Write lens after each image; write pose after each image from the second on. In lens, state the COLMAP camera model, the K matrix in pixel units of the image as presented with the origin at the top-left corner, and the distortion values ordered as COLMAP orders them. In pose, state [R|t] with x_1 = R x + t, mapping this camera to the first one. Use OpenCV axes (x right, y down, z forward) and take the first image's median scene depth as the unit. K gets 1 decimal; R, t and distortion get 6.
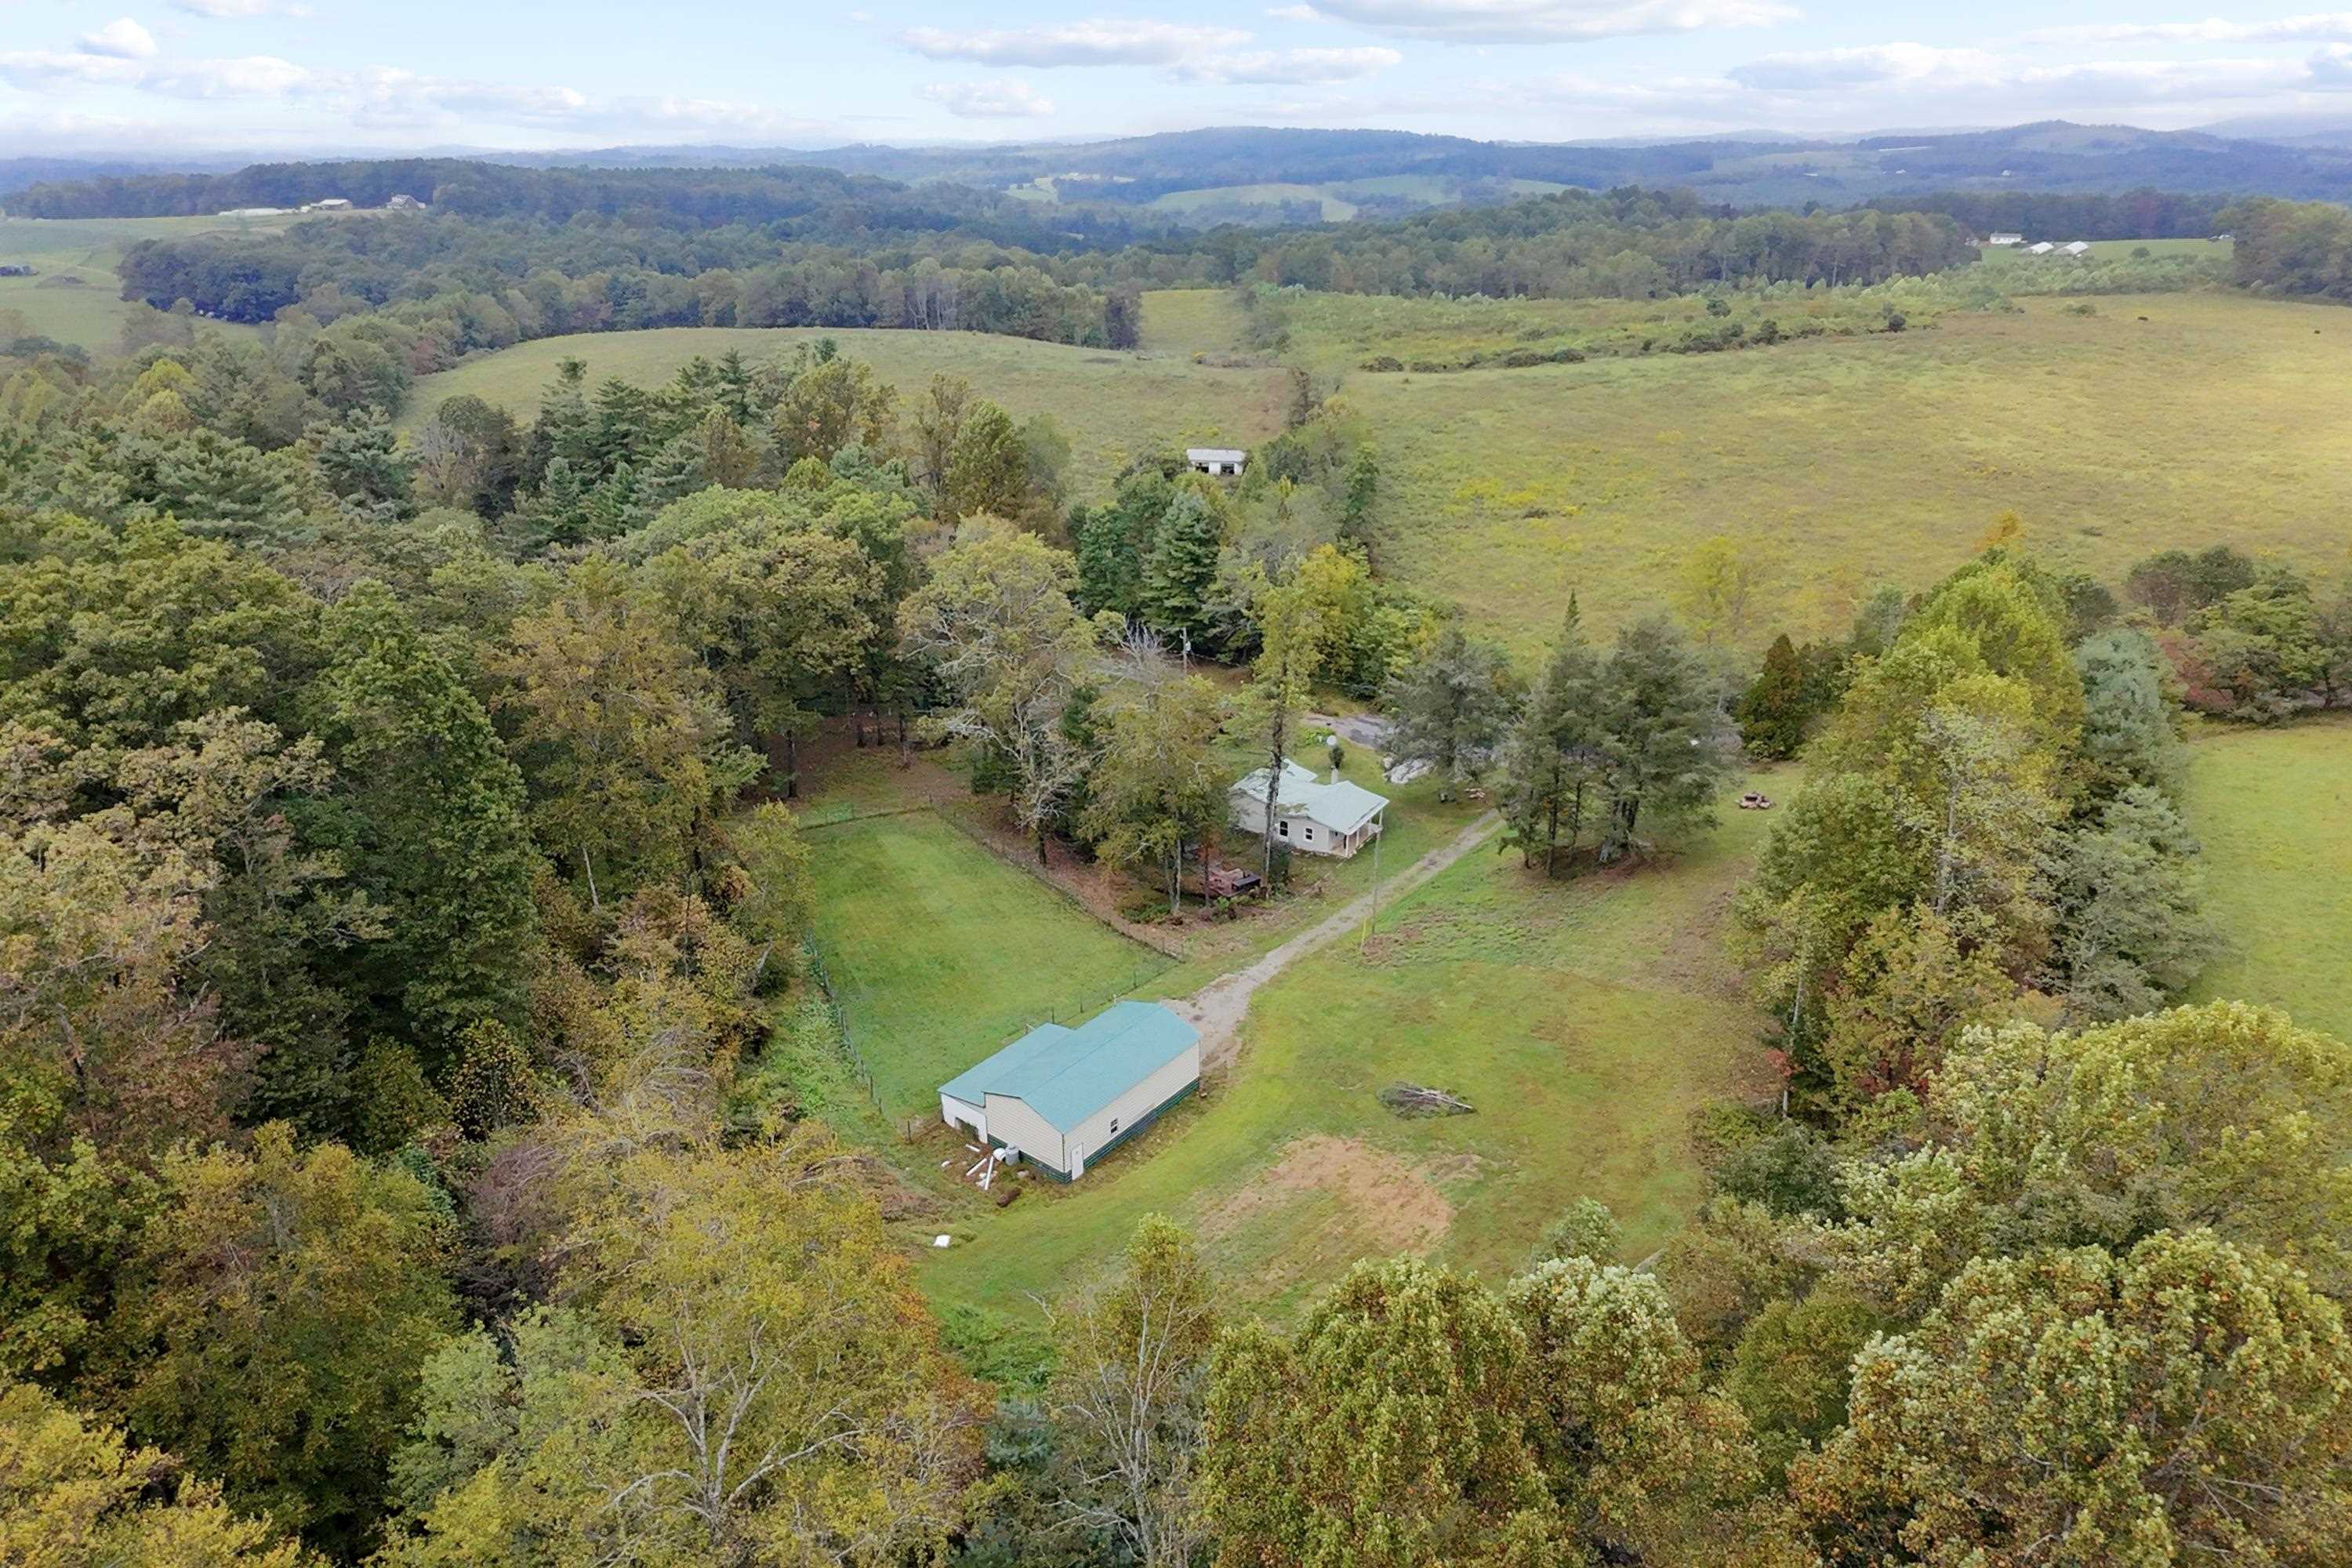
lens RADIAL K [[1506.9, 0, 1208.0], [0, 1506.9, 761.7], [0, 0, 1]] dist [-0.012098, 0.000528]
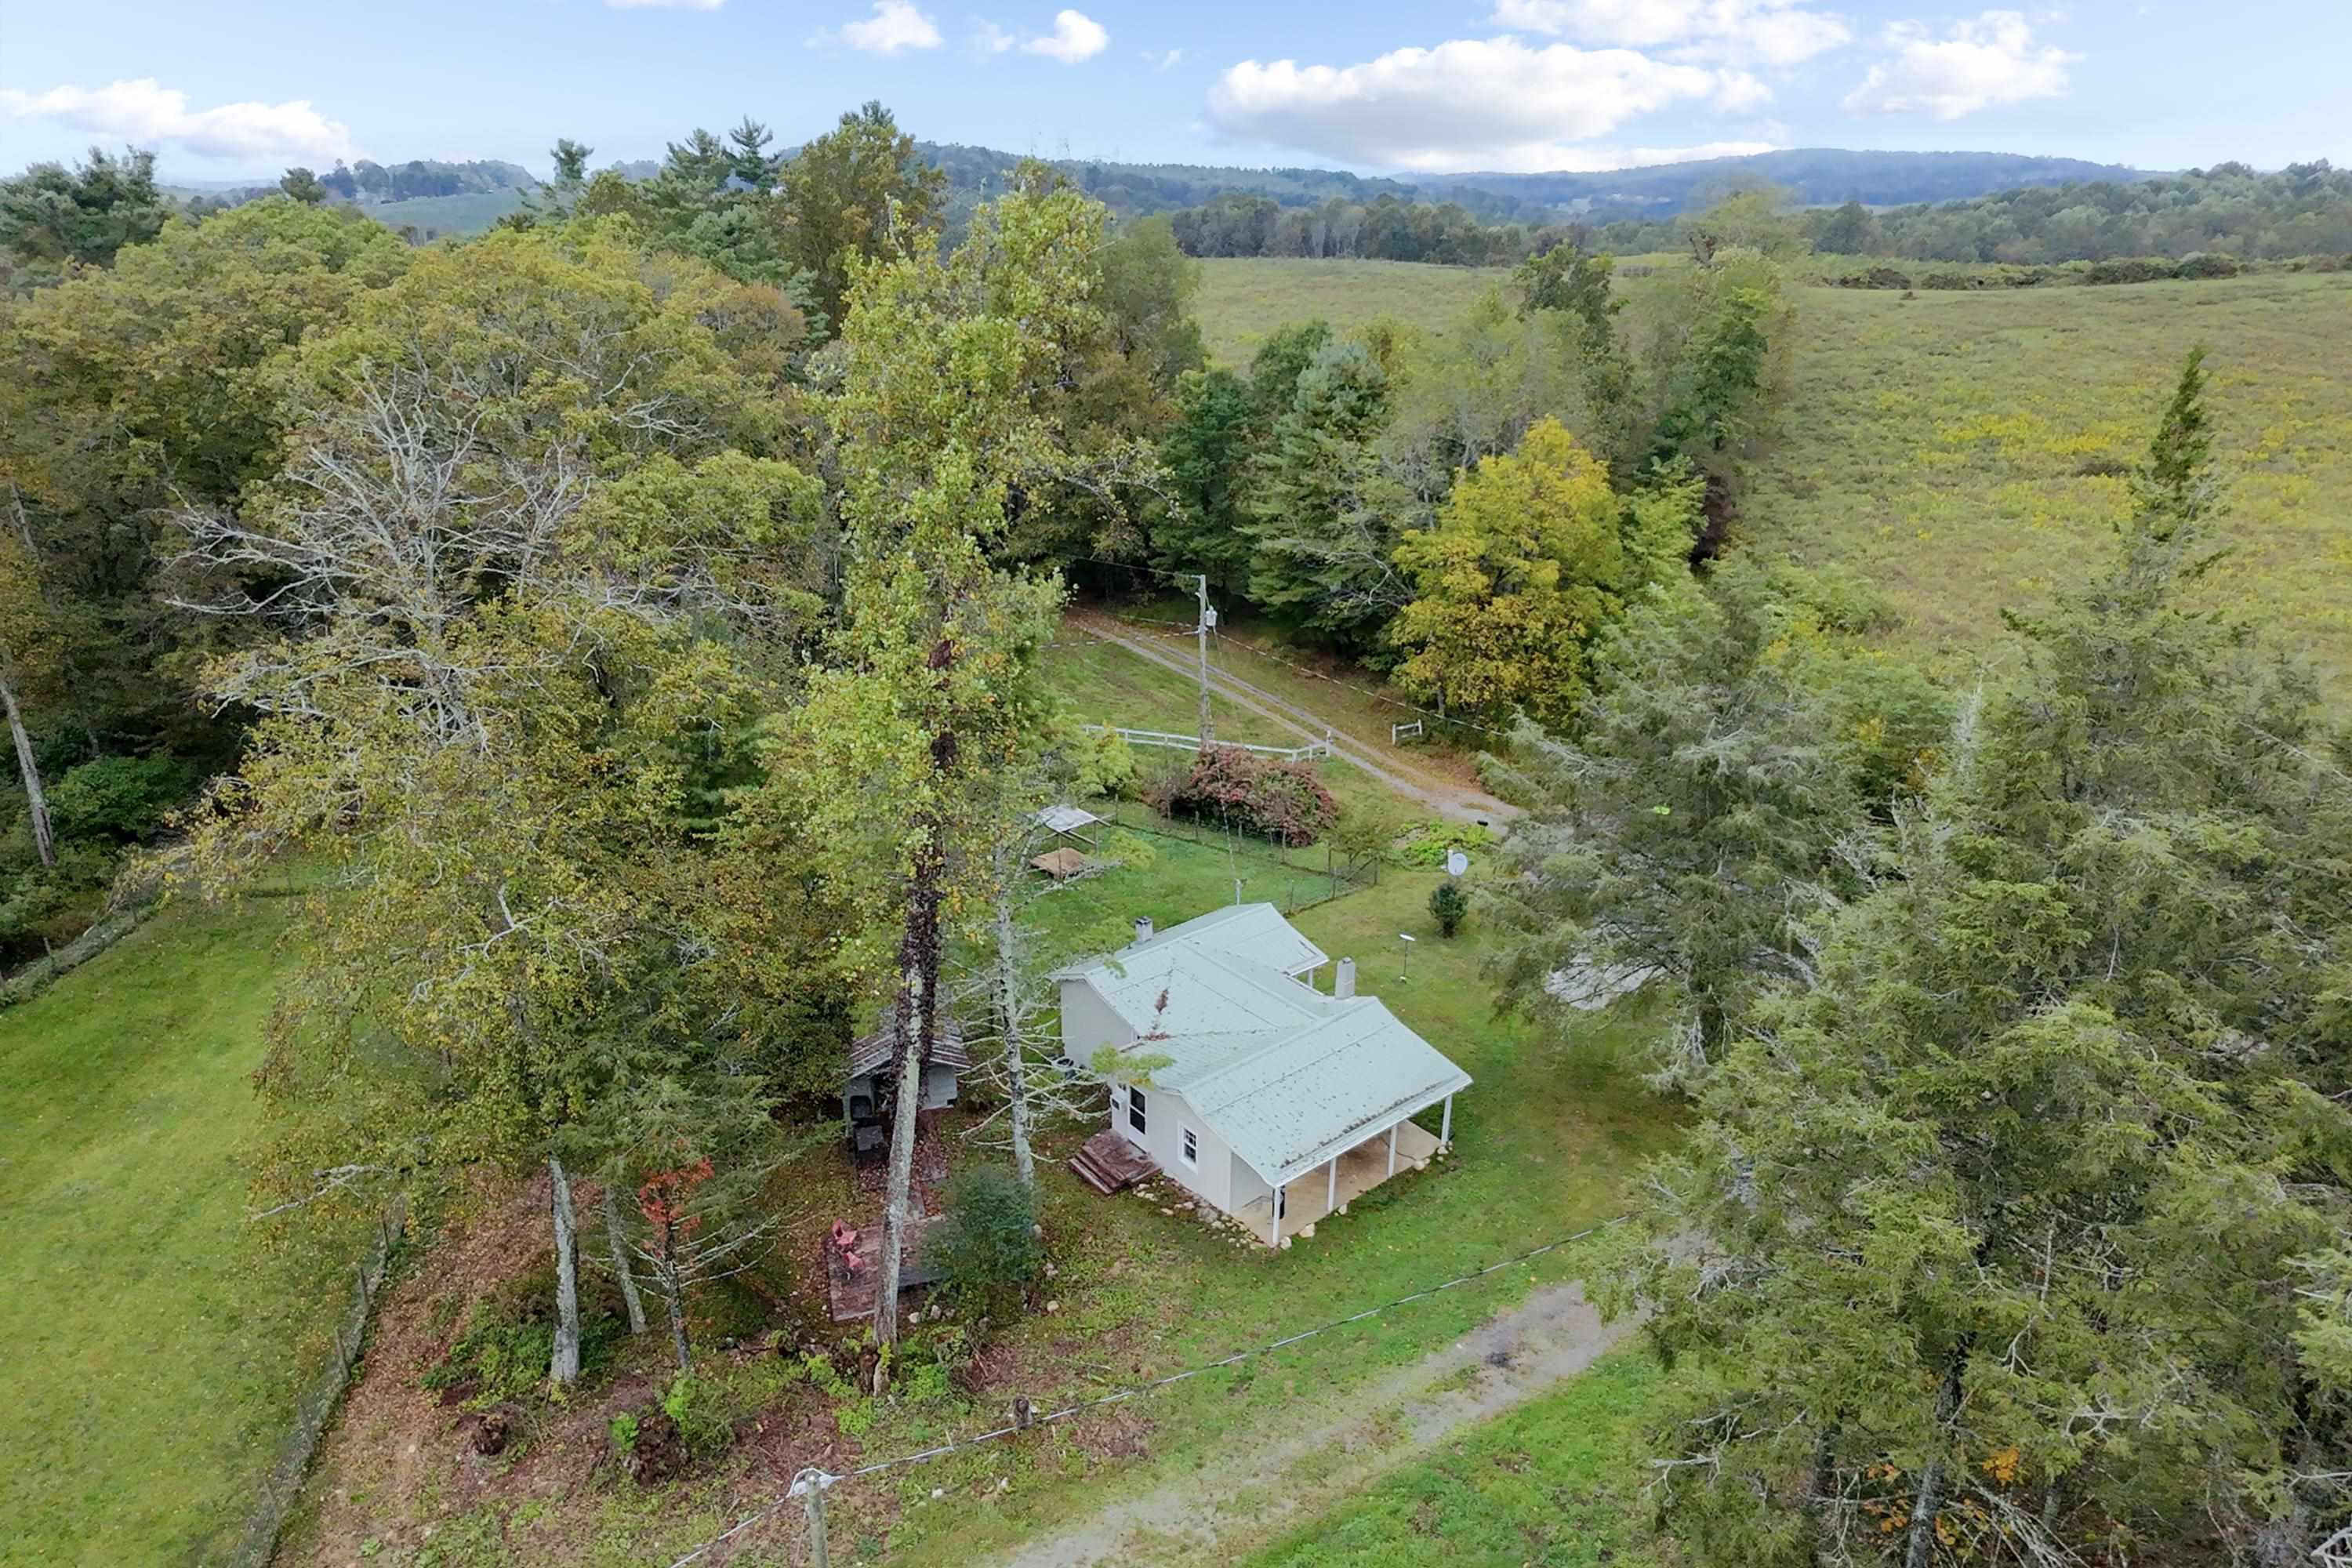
lens RADIAL K [[1510.1, 0, 1180.4], [0, 1510.1, 756.1], [0, 0, 1]] dist [0.000886, 0.001012]
pose [[0.938152, 0.126695, -0.322210, 0.183937], [-0.133858, 0.991001, -0.000075, -0.043693], [0.319301, 0.043201, 0.946668, 0.754897]]
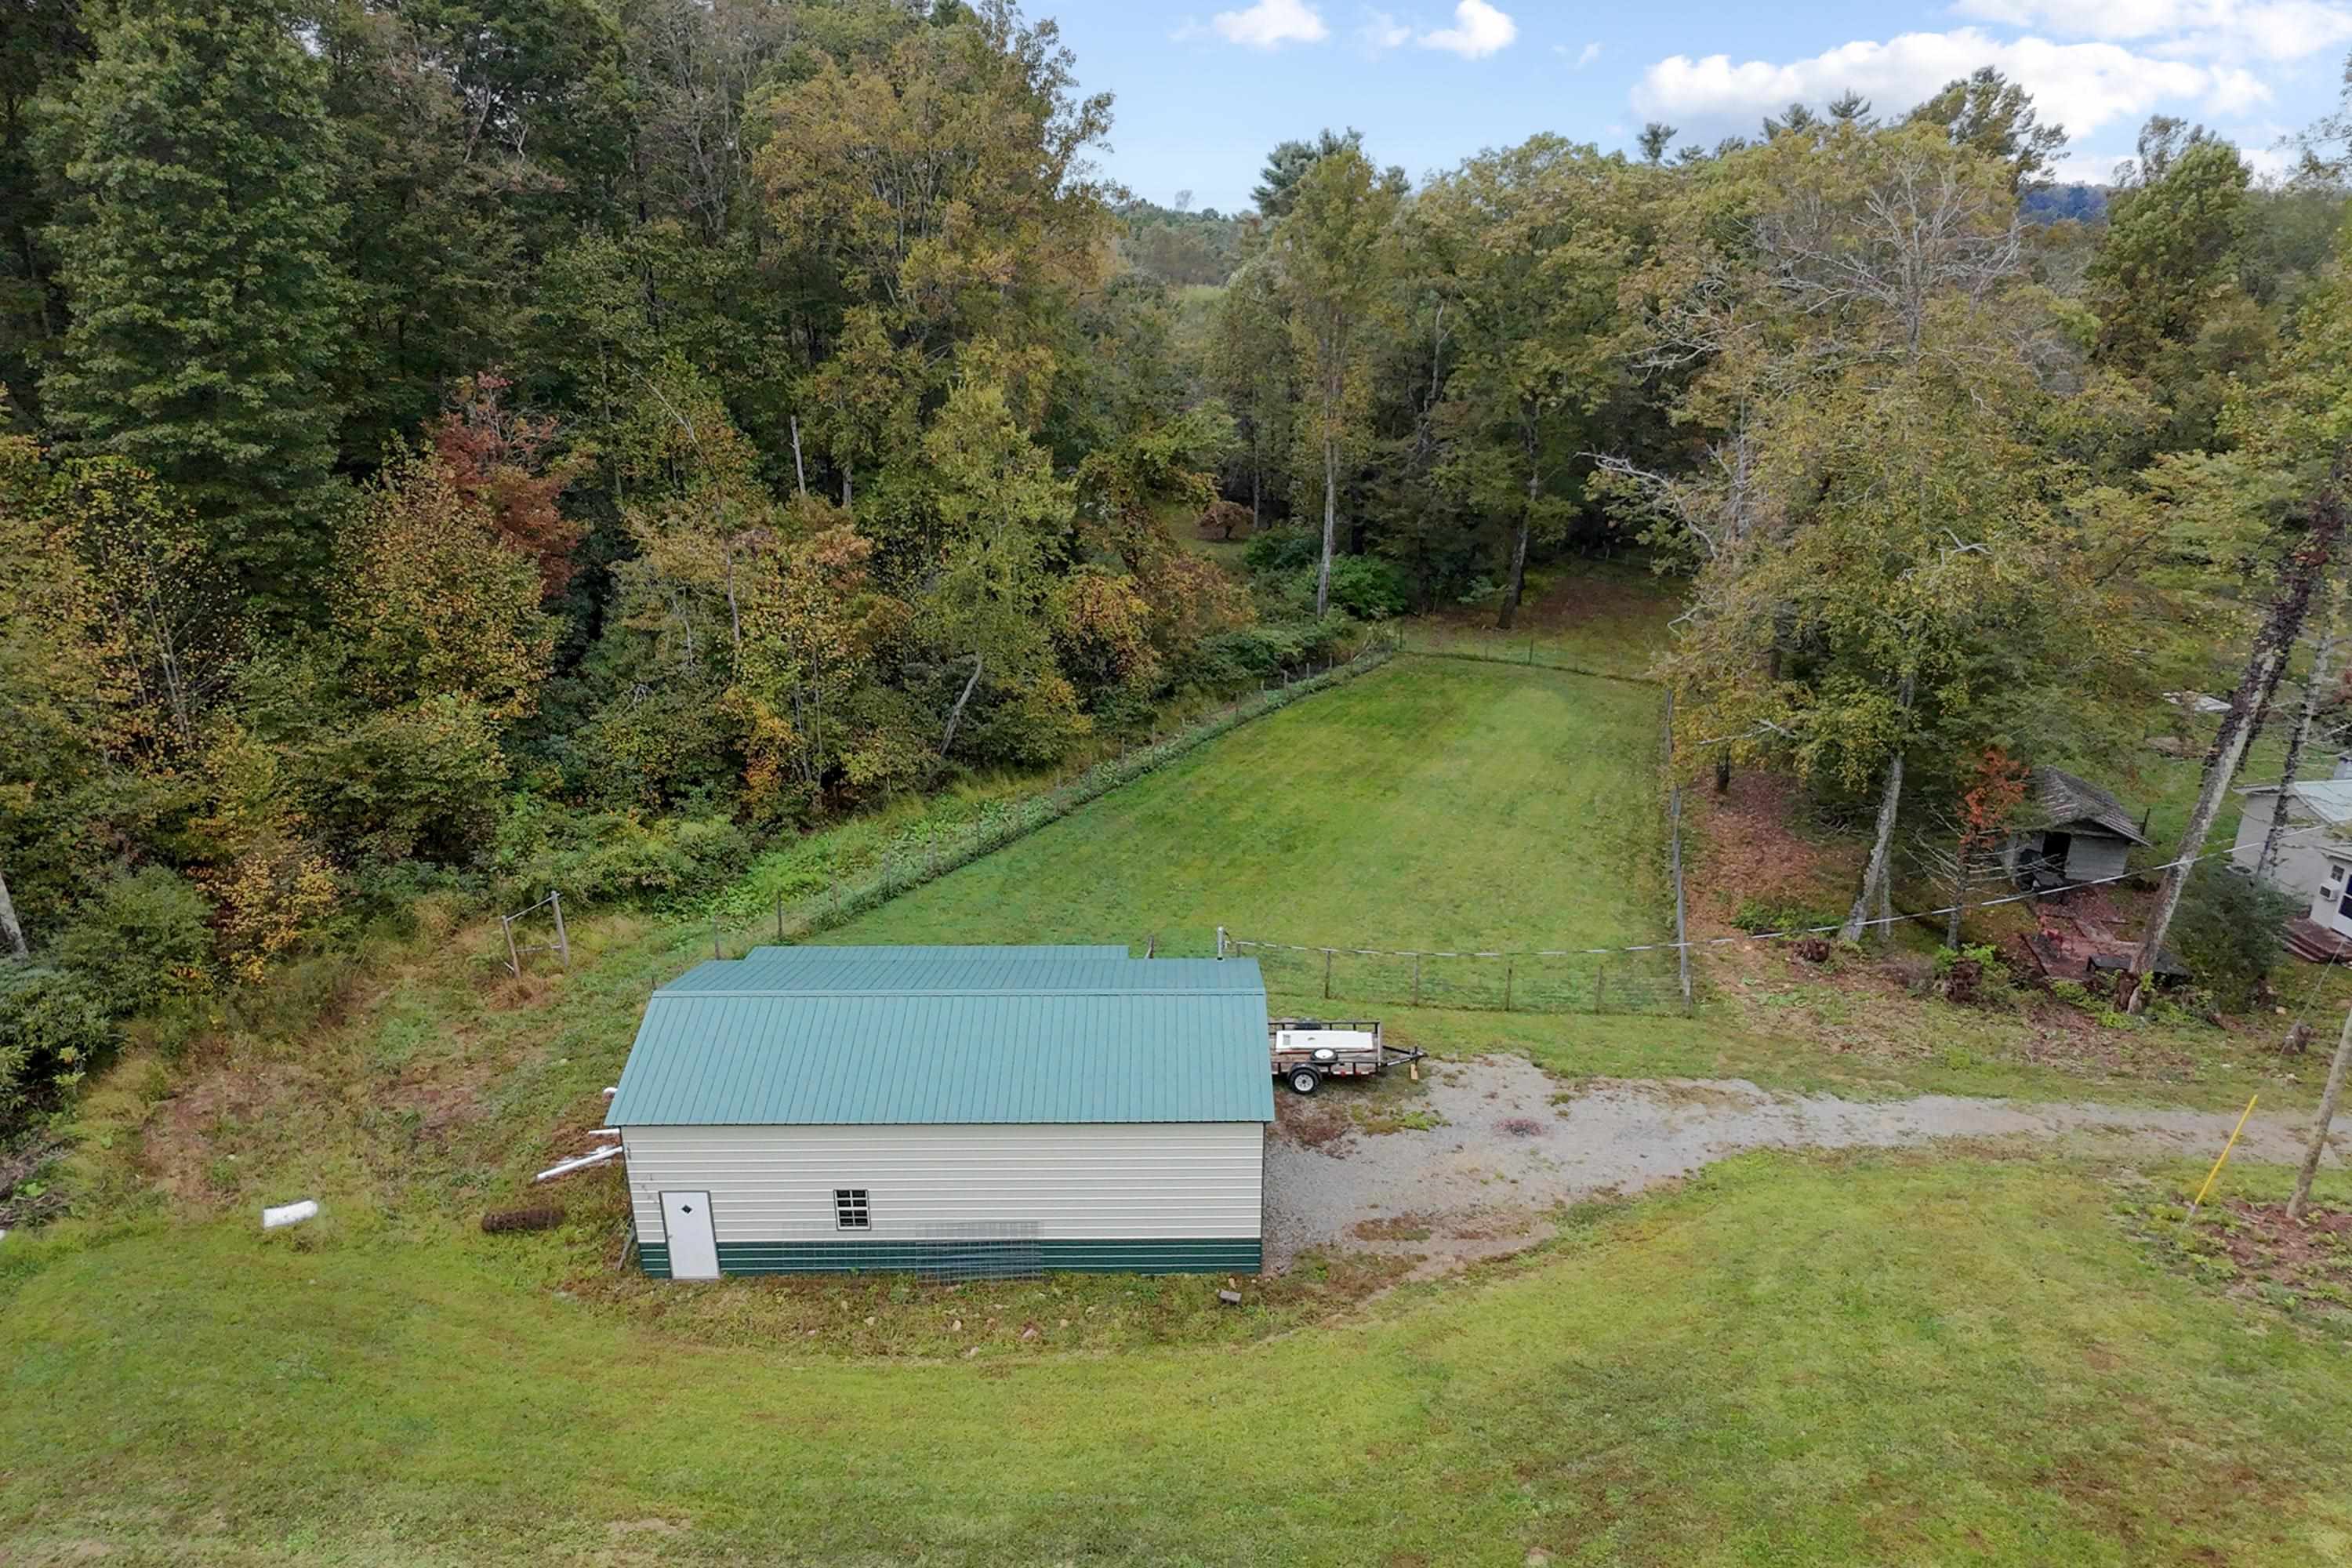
lens RADIAL K [[1495.2, 0, 1212.8], [0, 1495.2, 754.4], [0, 0, 1]] dist [0.016183, -0.005341]
pose [[0.626649, 0.270499, -0.730850, 0.154396], [-0.298156, 0.949692, 0.095849, 0.066399], [0.720010, 0.157844, 0.675774, 0.608263]]
